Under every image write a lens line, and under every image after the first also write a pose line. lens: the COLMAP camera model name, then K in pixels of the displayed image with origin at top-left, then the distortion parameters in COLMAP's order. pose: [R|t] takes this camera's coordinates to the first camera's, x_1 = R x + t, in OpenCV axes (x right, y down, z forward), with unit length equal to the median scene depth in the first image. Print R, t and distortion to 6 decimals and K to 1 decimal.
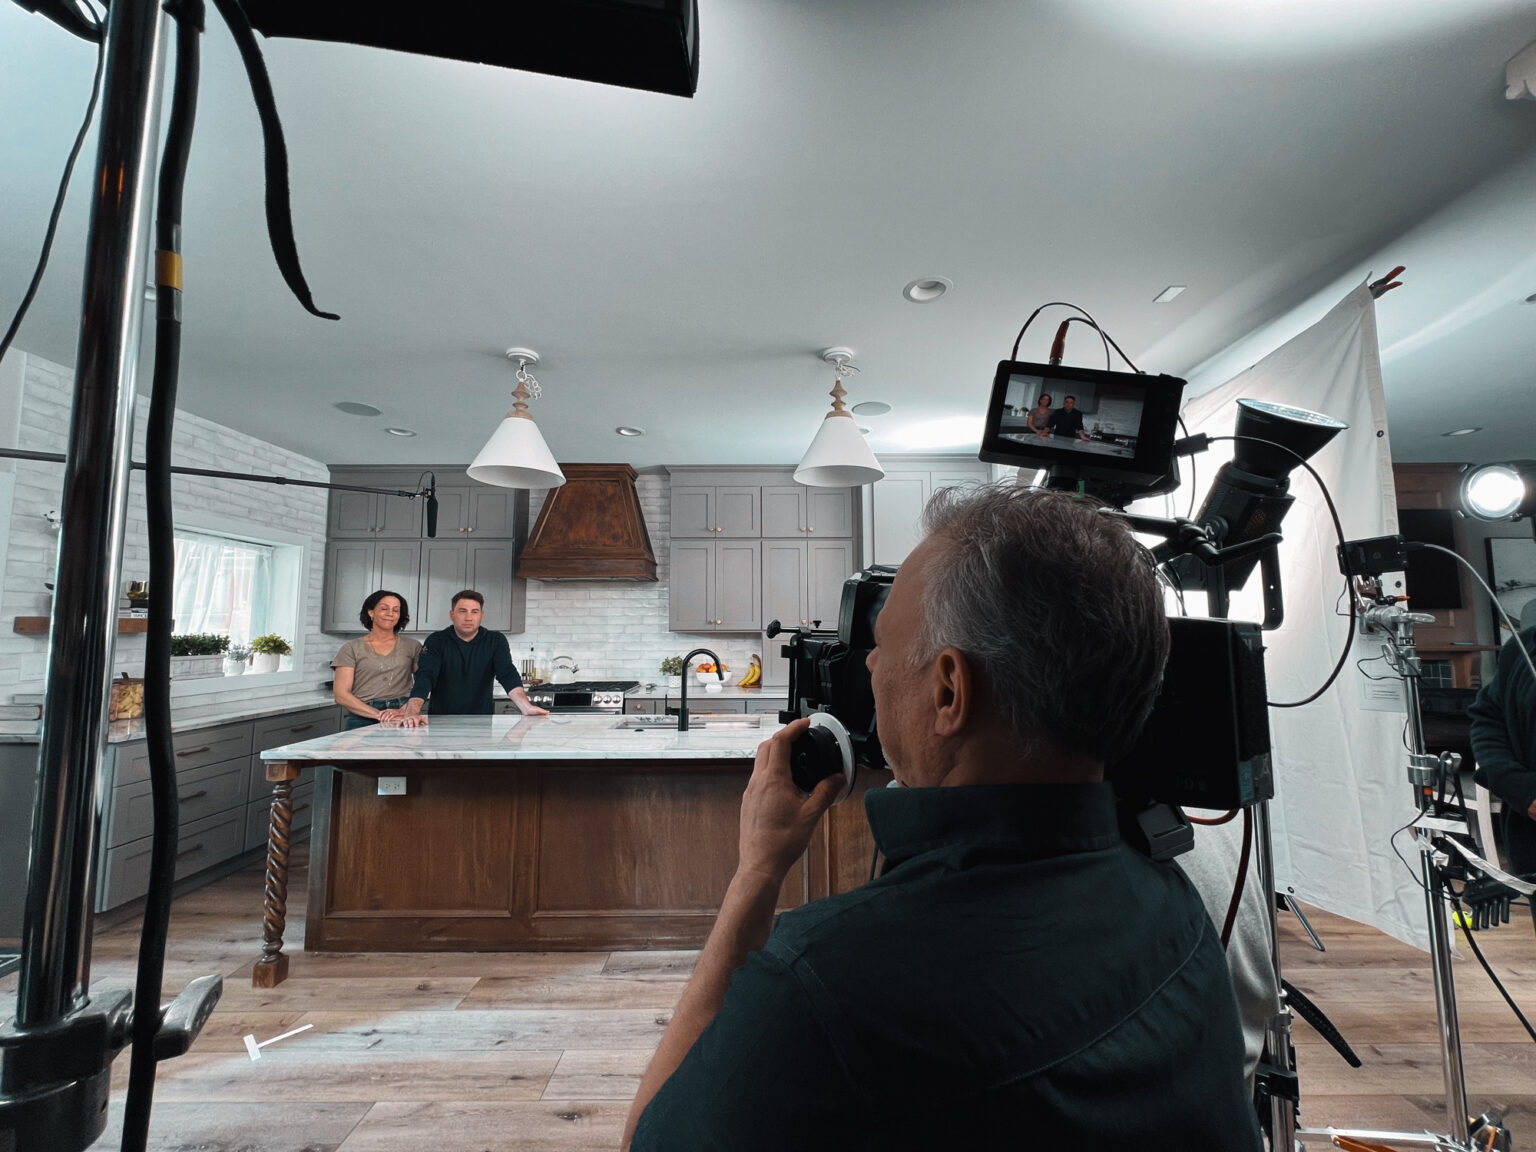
lens RADIAL K [[620.9, 0, 768.6], [0, 620.9, 580.1], [0, 0, 1]] dist [-0.001482, -0.004835]
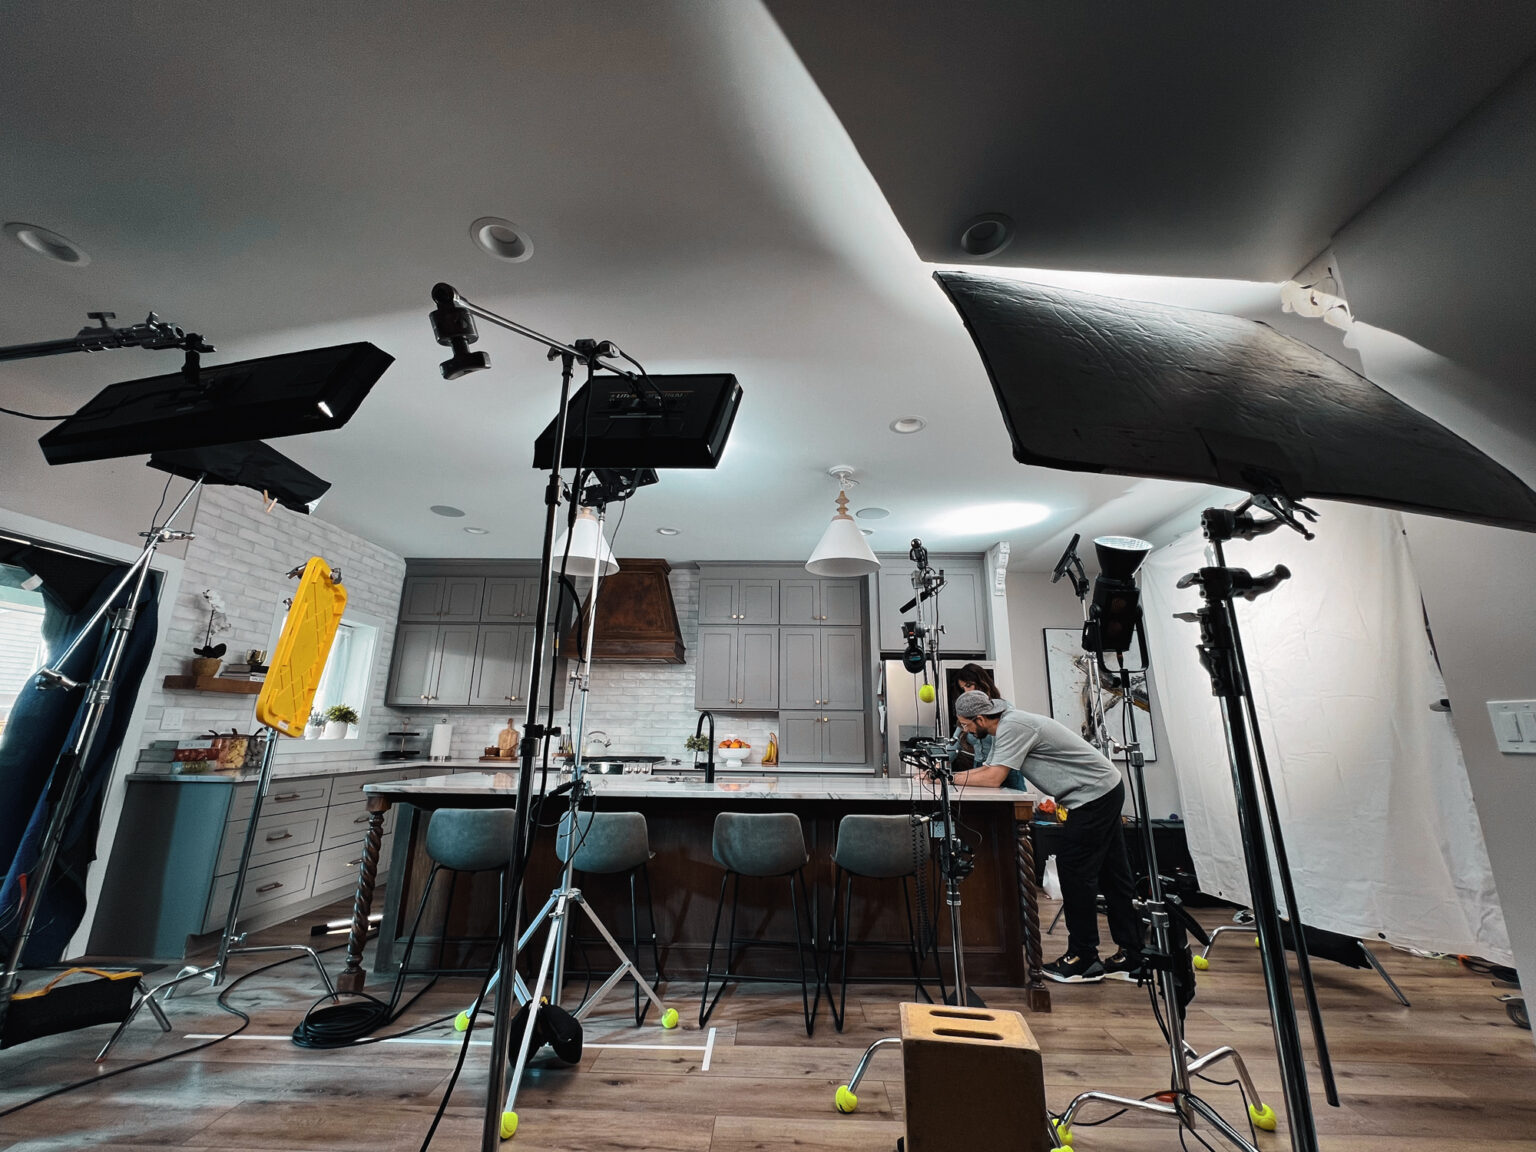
lens RADIAL K [[616.0, 0, 765.7], [0, 616.0, 575.5], [0, 0, 1]] dist [-0.000548, -0.000039]
pose [[0.999282, 0.007633, -0.037121, 0.003858], [-0.013619, 0.986403, -0.163777, 0.026282], [0.035366, 0.164165, 0.985799, -0.108489]]
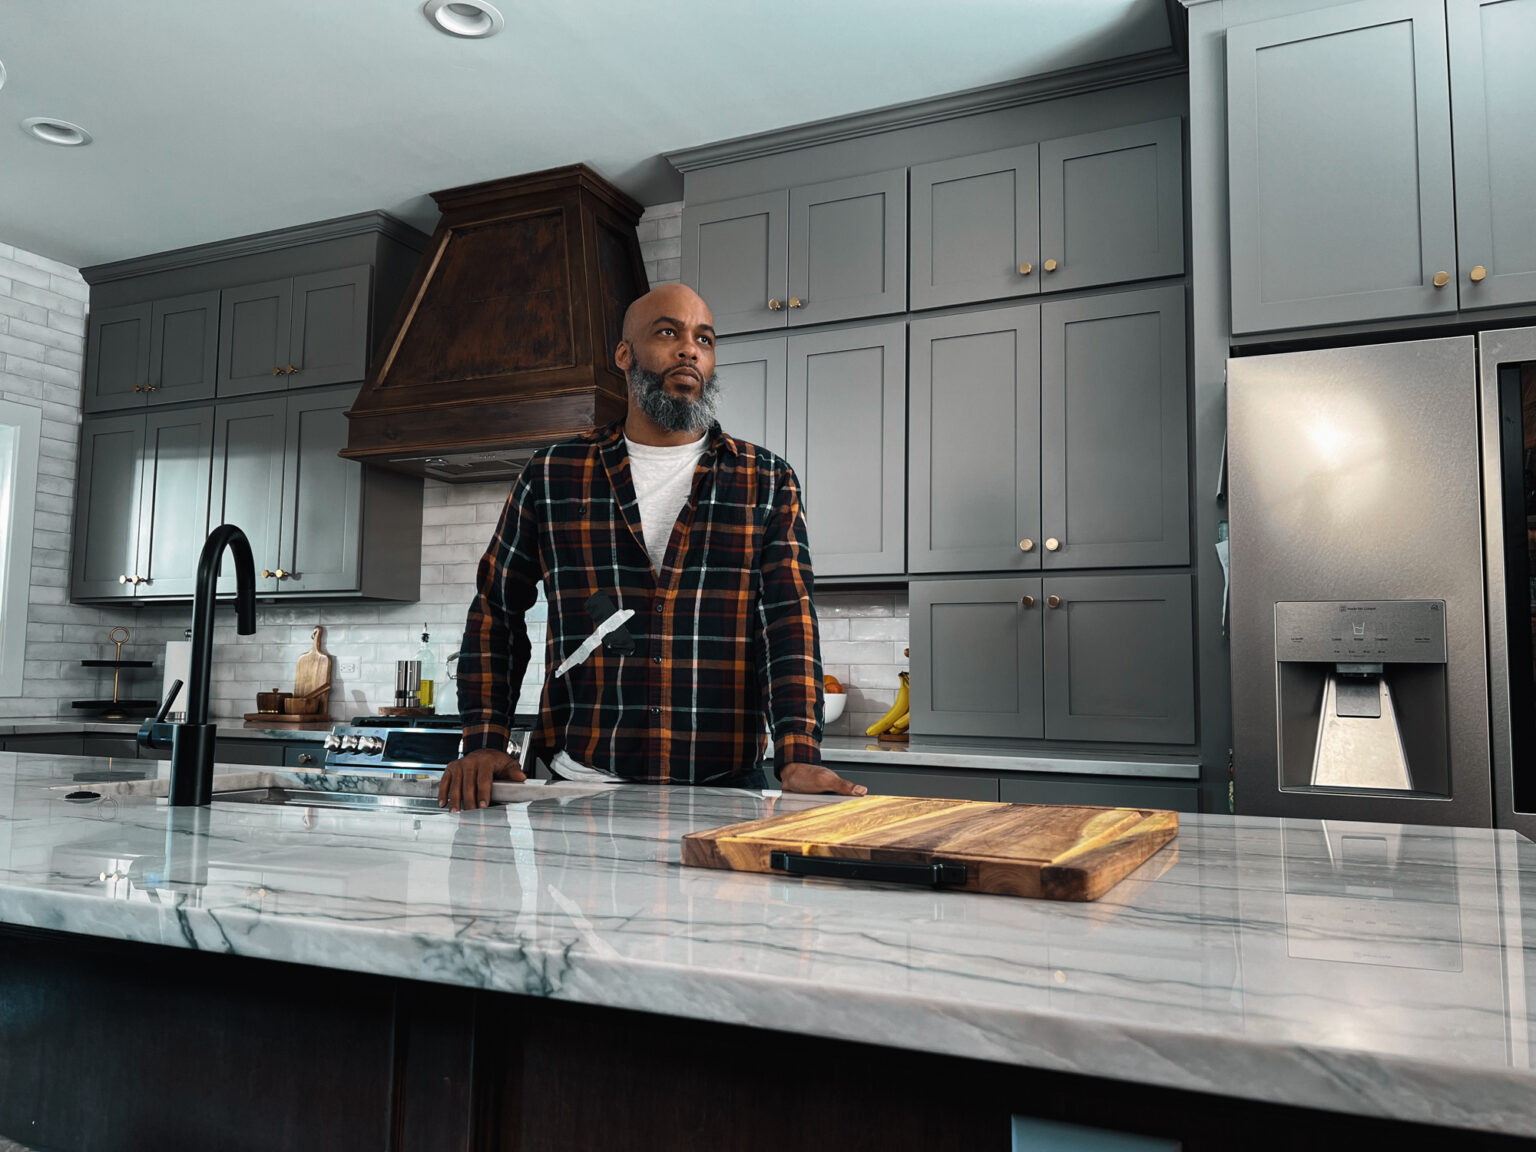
lens RADIAL K [[1169.2, 0, 770.9], [0, 1169.2, 575.9], [0, 0, 1]] dist [0.010142, 0.003372]
pose [[0.908946, -0.024414, -0.416199, 0.193147], [0.021691, 0.999701, -0.011270, 0.088132], [0.416350, 0.001216, 0.909204, 0.379687]]
